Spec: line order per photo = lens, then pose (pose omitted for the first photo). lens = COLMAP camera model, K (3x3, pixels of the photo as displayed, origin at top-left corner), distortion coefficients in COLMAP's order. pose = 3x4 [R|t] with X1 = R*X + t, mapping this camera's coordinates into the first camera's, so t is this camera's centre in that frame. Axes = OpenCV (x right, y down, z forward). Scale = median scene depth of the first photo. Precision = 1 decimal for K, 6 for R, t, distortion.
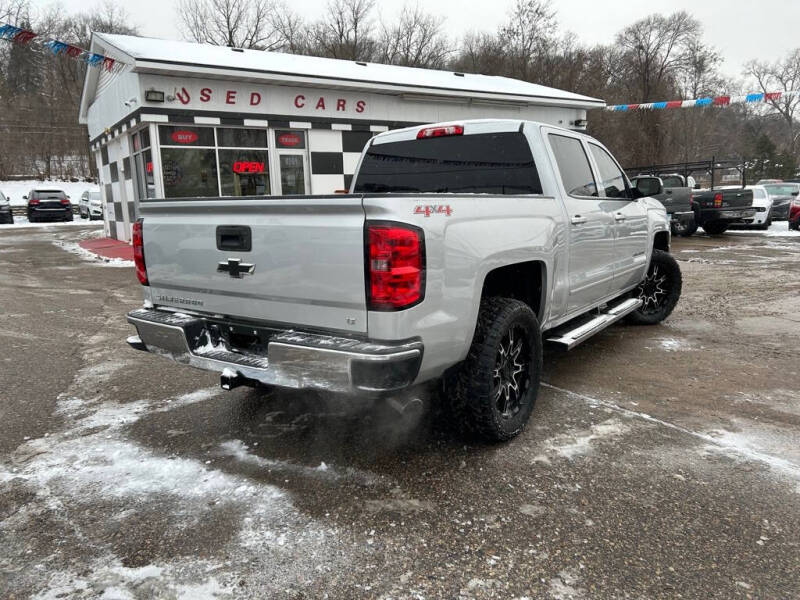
lens RADIAL K [[597.0, 0, 394.3], [0, 597.0, 301.6], [0, 0, 1]] dist [0.055162, -0.055028]
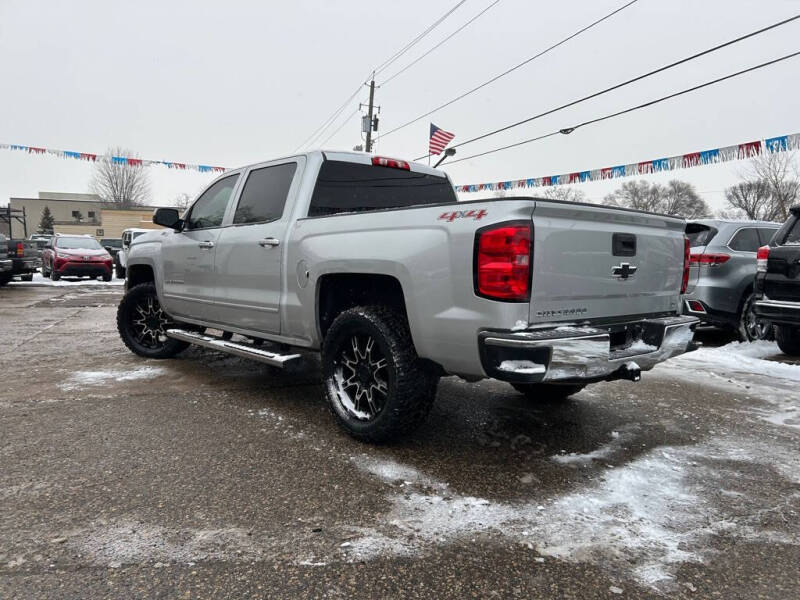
lens RADIAL K [[597.0, 0, 396.7], [0, 597.0, 300.1], [0, 0, 1]] dist [0.055162, -0.055028]
pose [[0.240666, -0.046232, 0.969506, -1.056546], [0.143034, 0.989649, 0.011687, -0.055446], [-0.960011, 0.135860, 0.244787, 0.823268]]
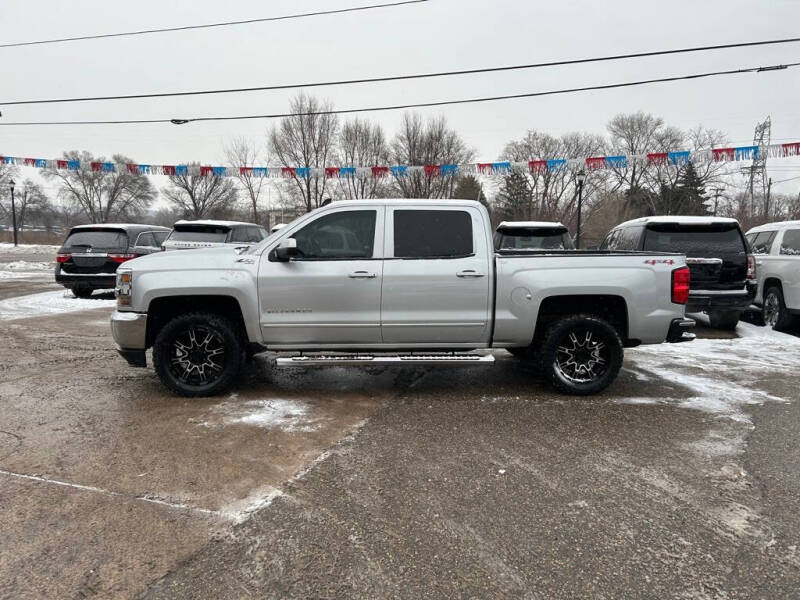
lens RADIAL K [[594.2, 0, 403.3], [0, 594.2, 304.2], [0, 0, 1]] dist [0.058450, -0.059313]
pose [[-0.618063, -0.074434, 0.782597, -1.071078], [0.134817, 0.970723, 0.198800, -0.410425], [-0.774482, 0.228378, -0.589933, 2.262762]]
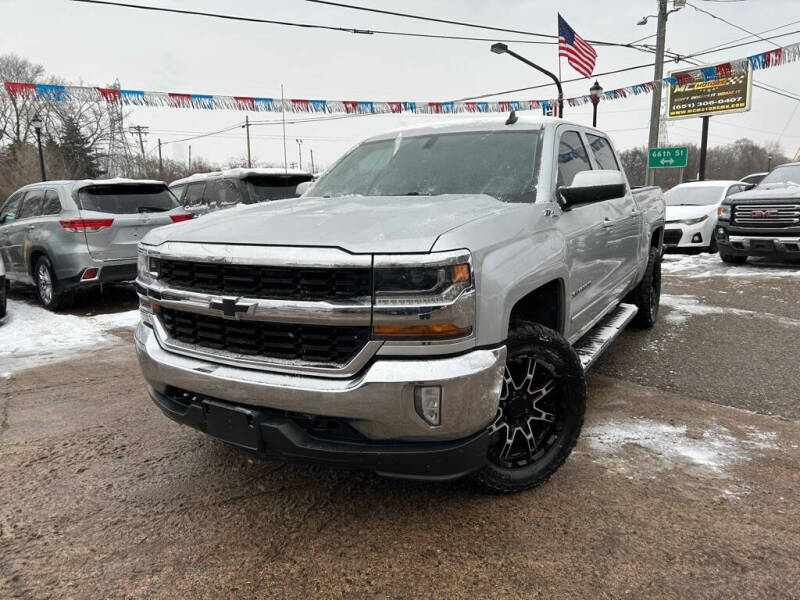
lens RADIAL K [[594.2, 0, 396.7], [0, 594.2, 298.7], [0, 0, 1]] dist [0.058450, -0.059313]
pose [[-0.996354, 0.060844, -0.059803, 0.471876], [0.037029, 0.939927, 0.339362, -0.439218], [0.076858, 0.335910, -0.938753, 2.433042]]
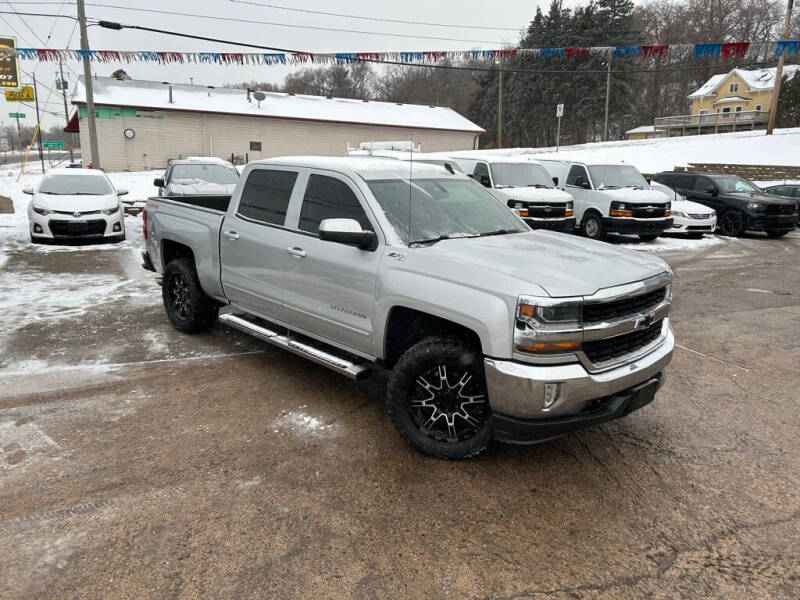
lens RADIAL K [[597.0, 0, 400.5], [0, 597.0, 289.5], [0, 0, 1]] dist [0.055162, -0.055028]
pose [[-0.187673, 0.217865, -0.957765, 1.575617], [-0.198868, 0.946468, 0.254263, -0.443019], [0.961889, 0.238187, -0.134300, 1.598149]]
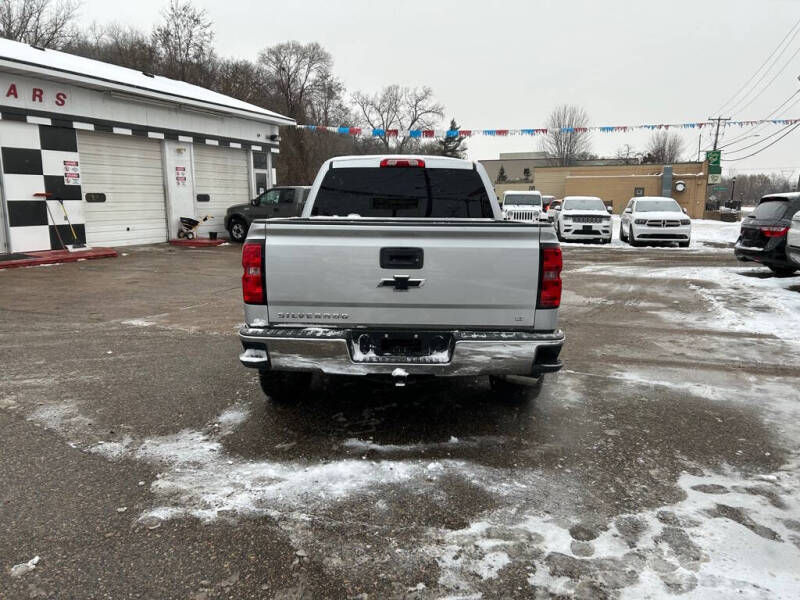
lens RADIAL K [[597.0, 0, 394.8], [0, 597.0, 298.3], [0, 0, 1]] dist [0.055162, -0.055028]
pose [[0.829070, -0.065292, 0.555320, -0.670030], [0.073465, 0.997269, 0.007574, -0.026139], [-0.554298, 0.034517, 0.831602, 0.023798]]
